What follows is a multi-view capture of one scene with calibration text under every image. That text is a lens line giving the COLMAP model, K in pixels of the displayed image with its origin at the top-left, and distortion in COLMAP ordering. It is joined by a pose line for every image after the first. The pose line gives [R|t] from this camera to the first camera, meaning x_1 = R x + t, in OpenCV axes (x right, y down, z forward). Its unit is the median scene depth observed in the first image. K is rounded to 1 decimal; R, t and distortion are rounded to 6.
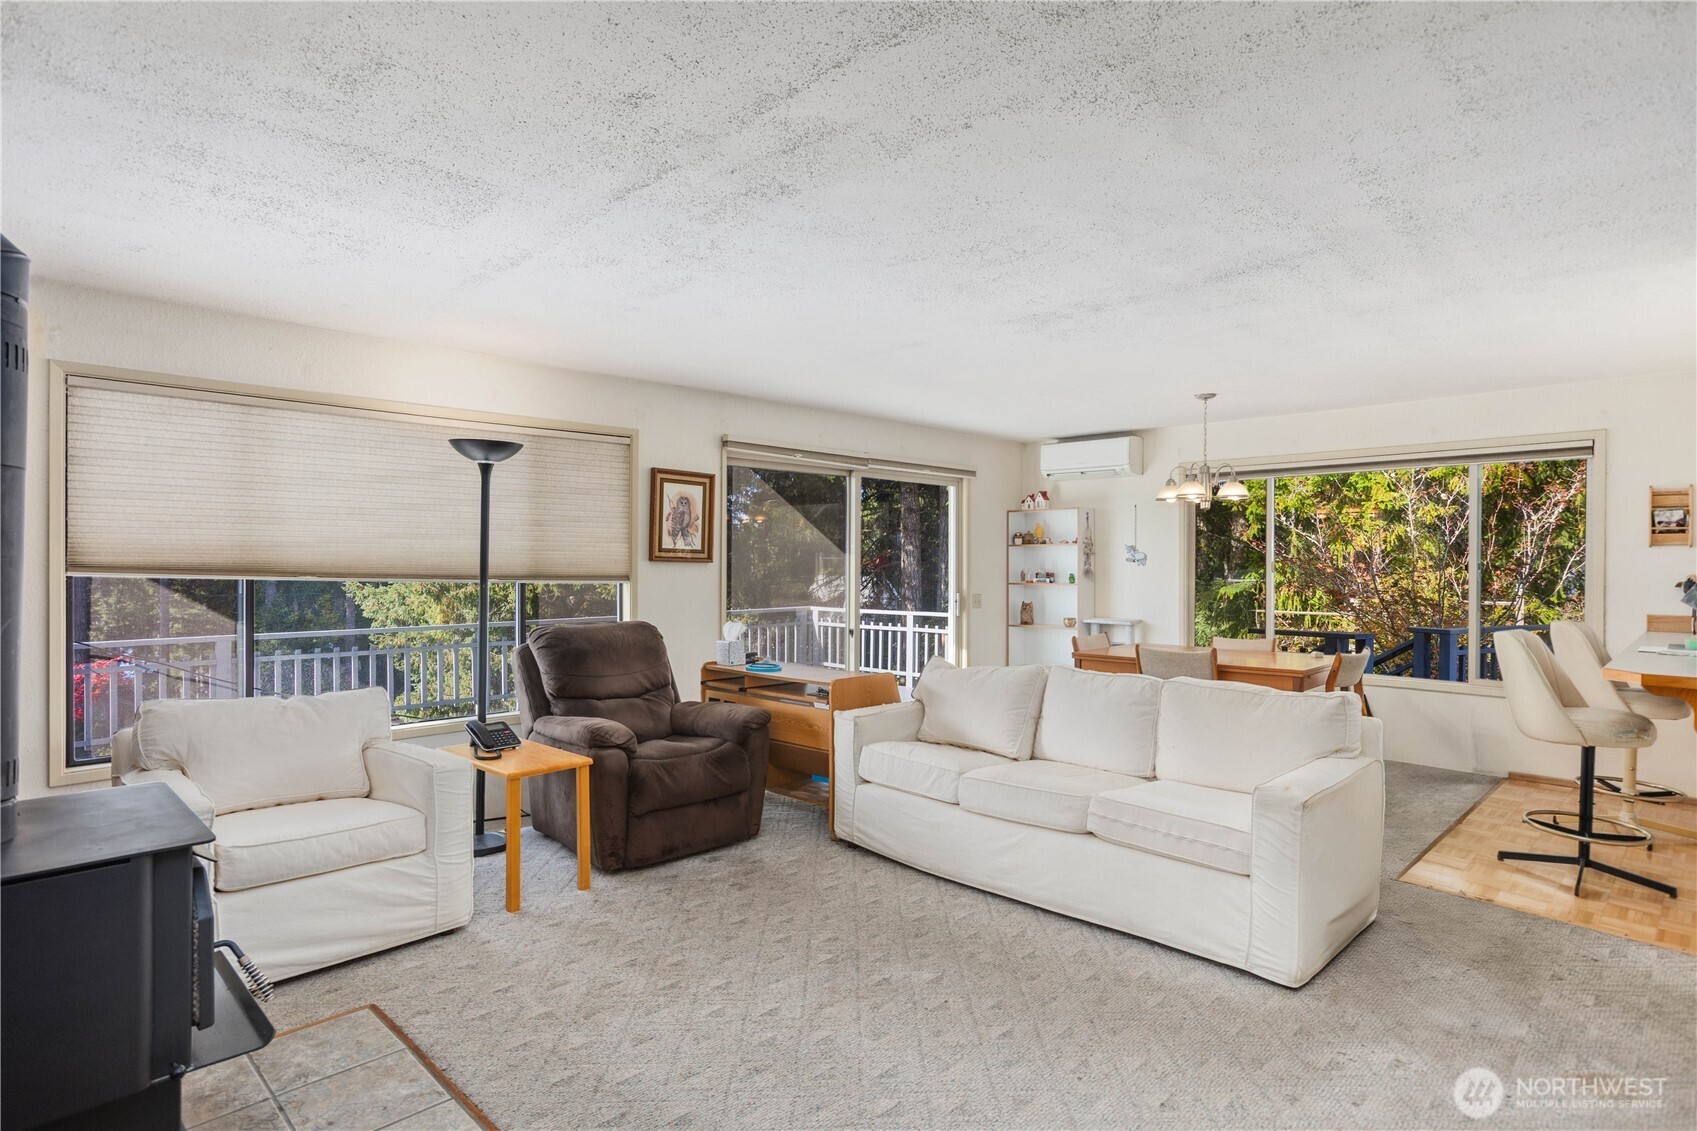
lens RADIAL K [[895.7, 0, 849.3], [0, 895.7, 564.4], [0, 0, 1]] dist [0.000445, 0.000574]
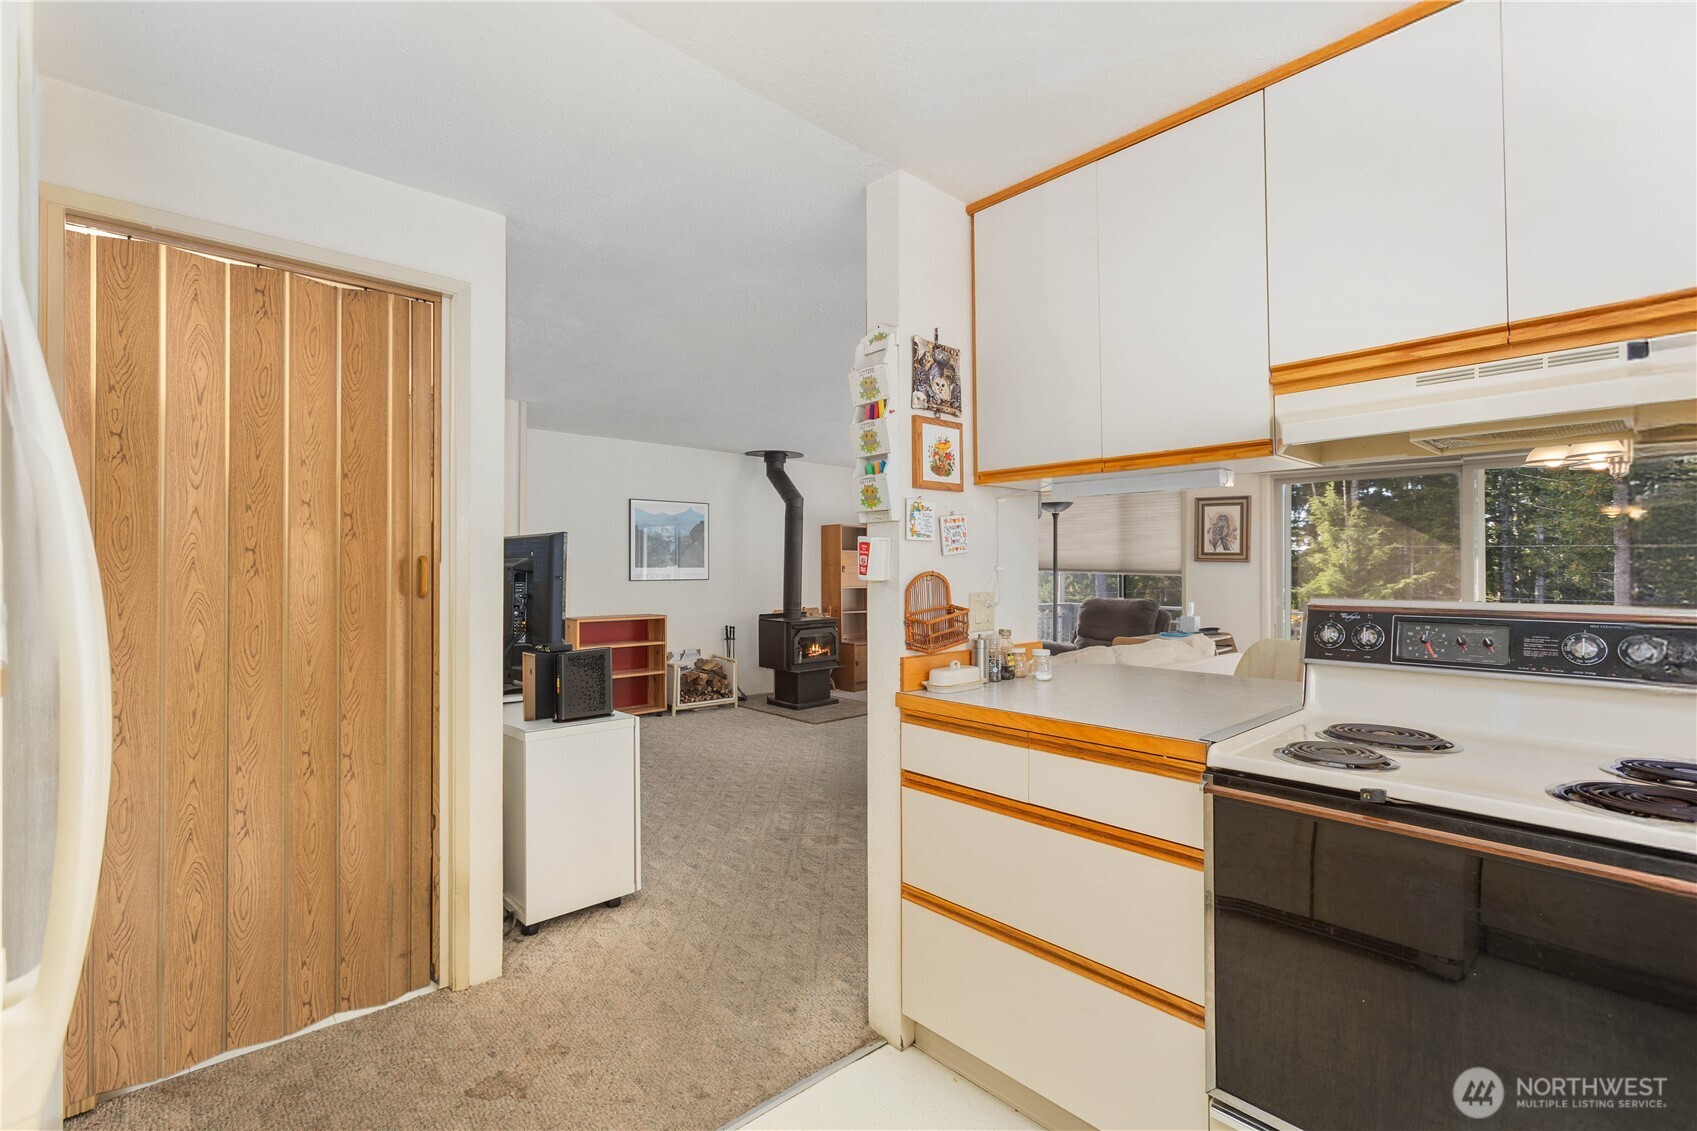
lens RADIAL K [[758.8, 0, 860.8], [0, 758.8, 564.9], [0, 0, 1]] dist [-0.011704, 0.003769]
pose [[-0.023684, -0.006298, -0.999700, 1.270038], [-0.008450, 0.999946, -0.006099, 0.017216], [0.999684, 0.008303, -0.023736, 0.594166]]
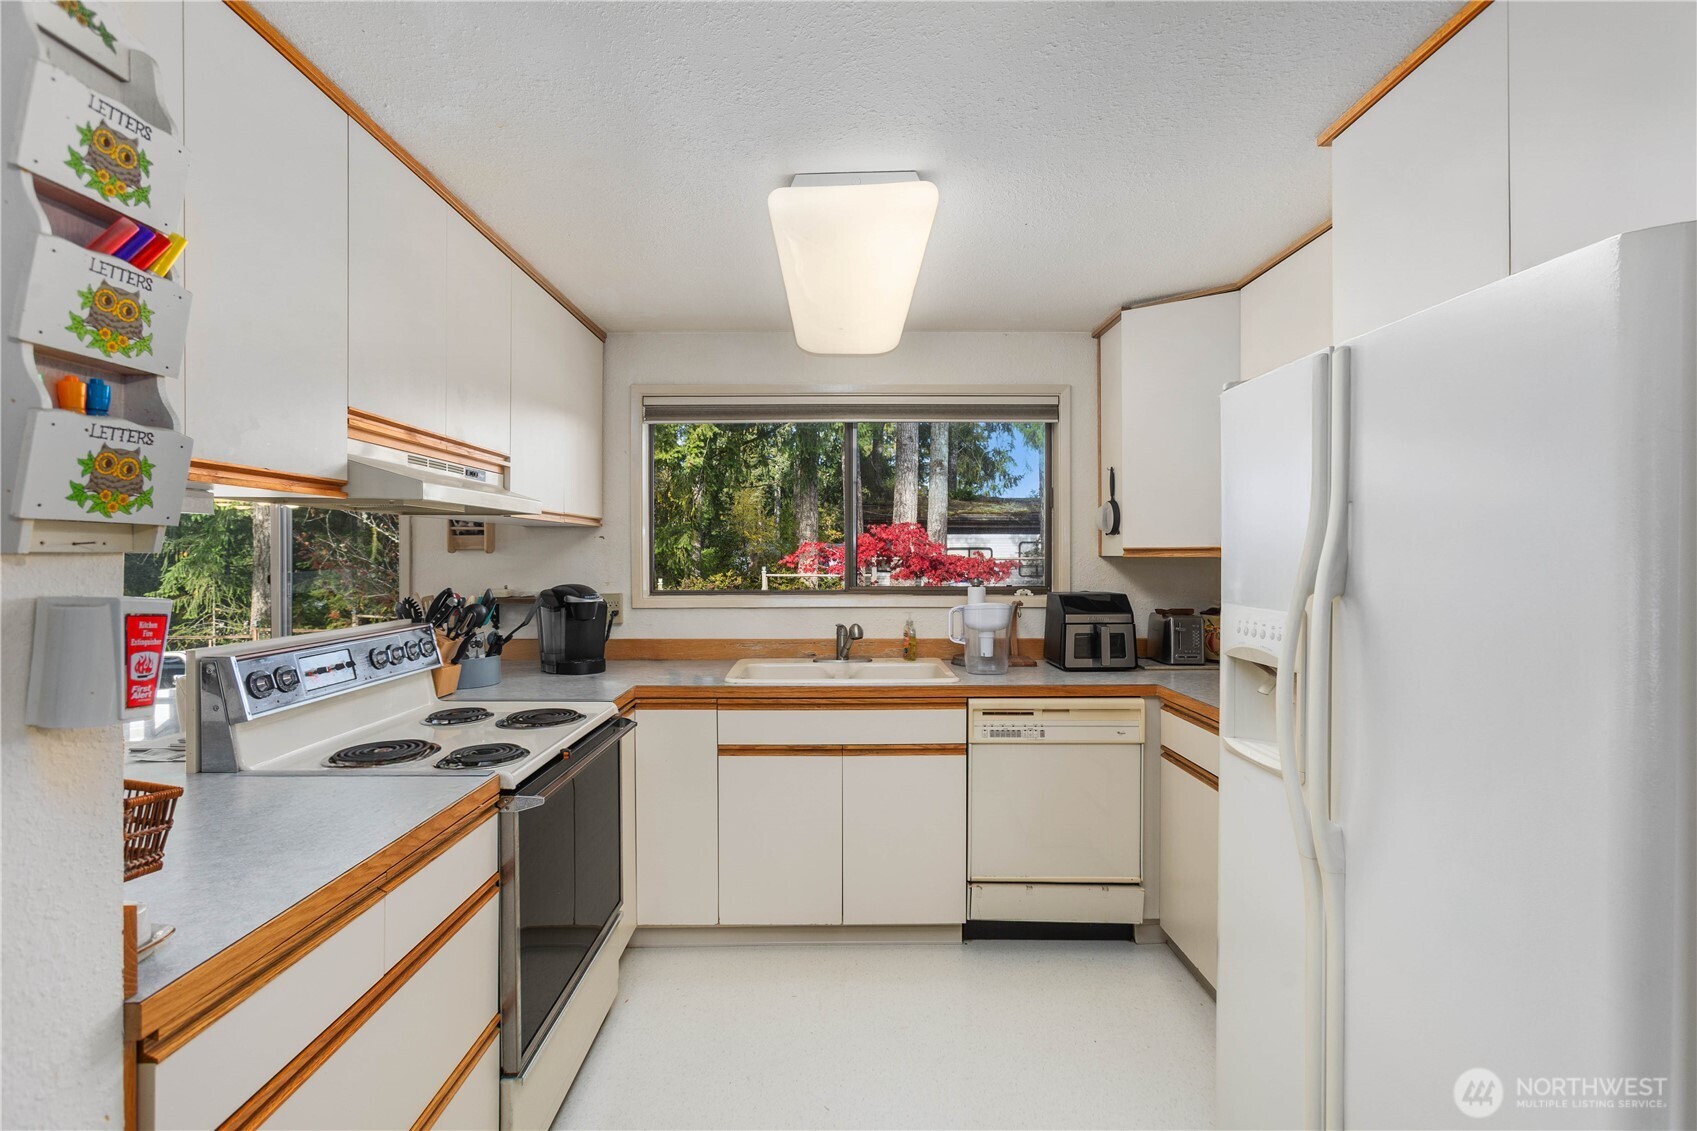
lens RADIAL K [[758.8, 0, 825.0], [0, 758.8, 562.0], [0, 0, 1]] dist [-0.011704, 0.003769]
pose [[0.715340, -0.007752, 0.698734, 0.807729], [0.008323, 0.999962, 0.002574, -0.009297], [-0.698727, 0.003974, 0.715377, 0.373053]]
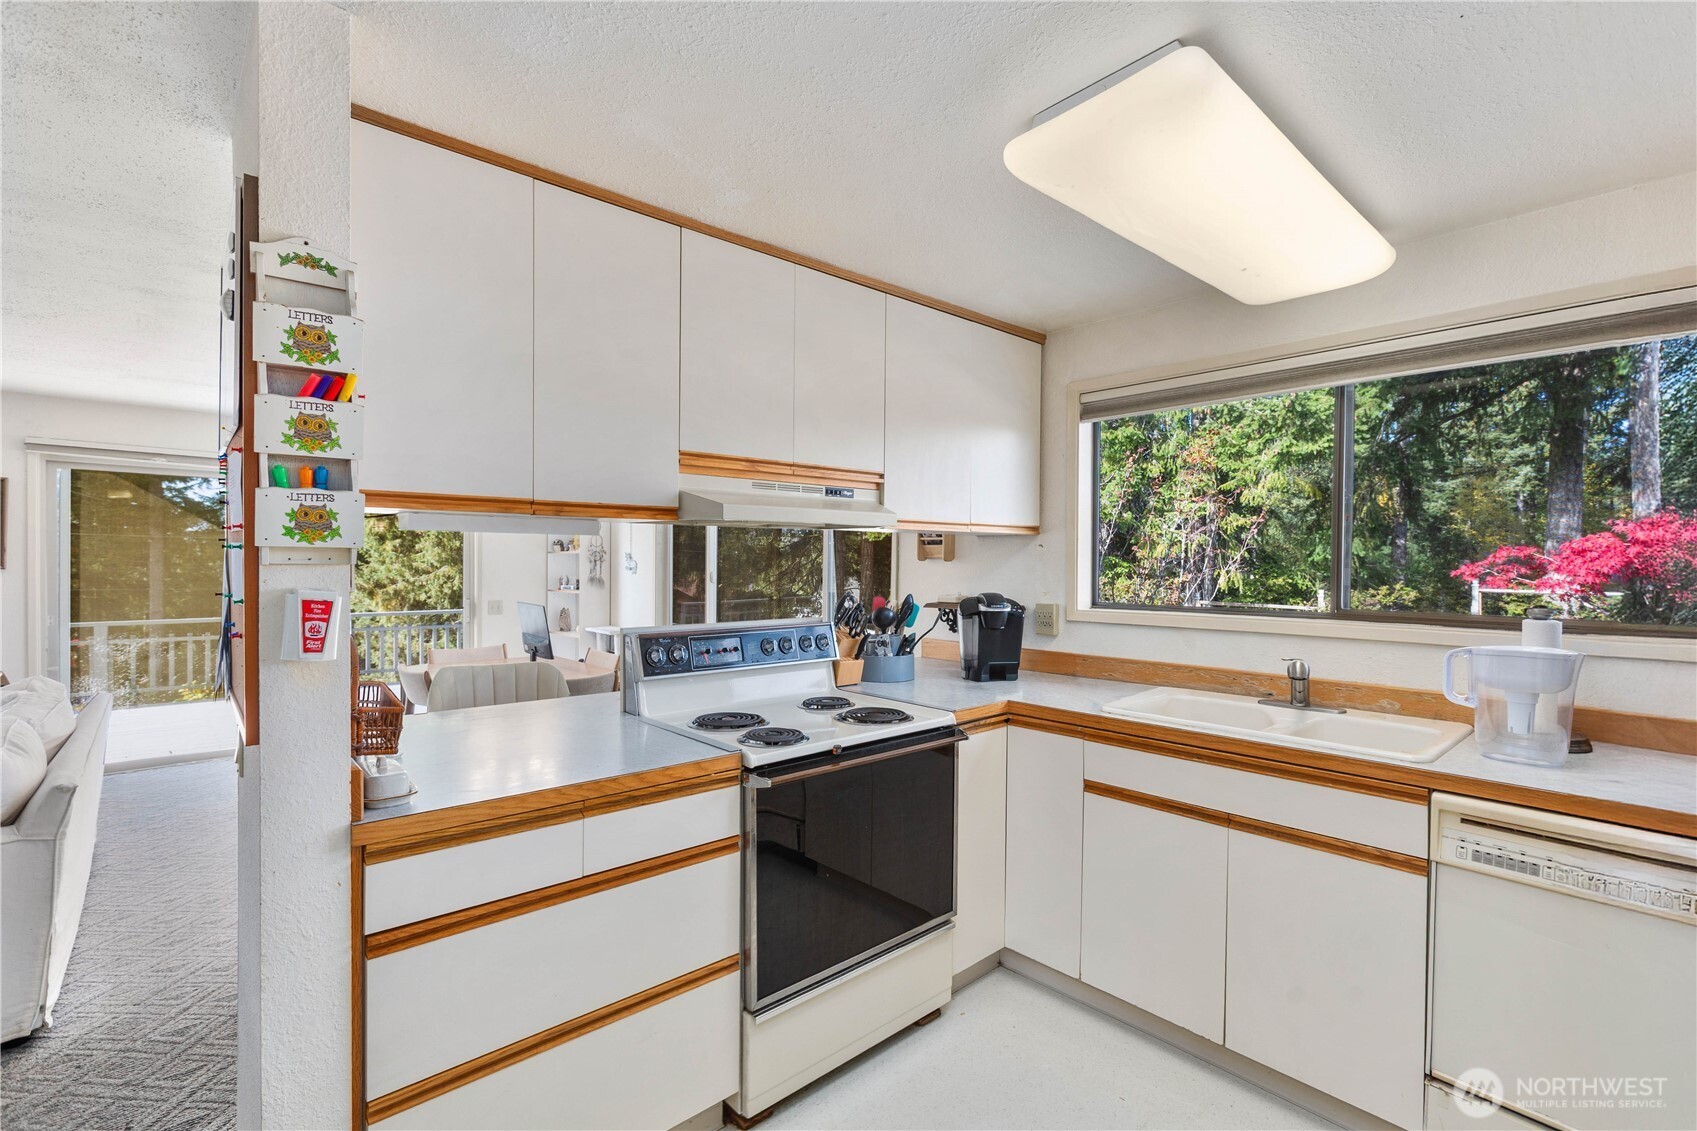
lens RADIAL K [[758.8, 0, 836.0], [0, 758.8, 574.9], [0, 0, 1]] dist [-0.011704, 0.003769]
pose [[0.998319, 0.006115, -0.057639, 1.020146], [-0.005539, 0.999933, 0.010141, -0.012038], [0.057697, -0.009805, 0.998286, 0.321967]]
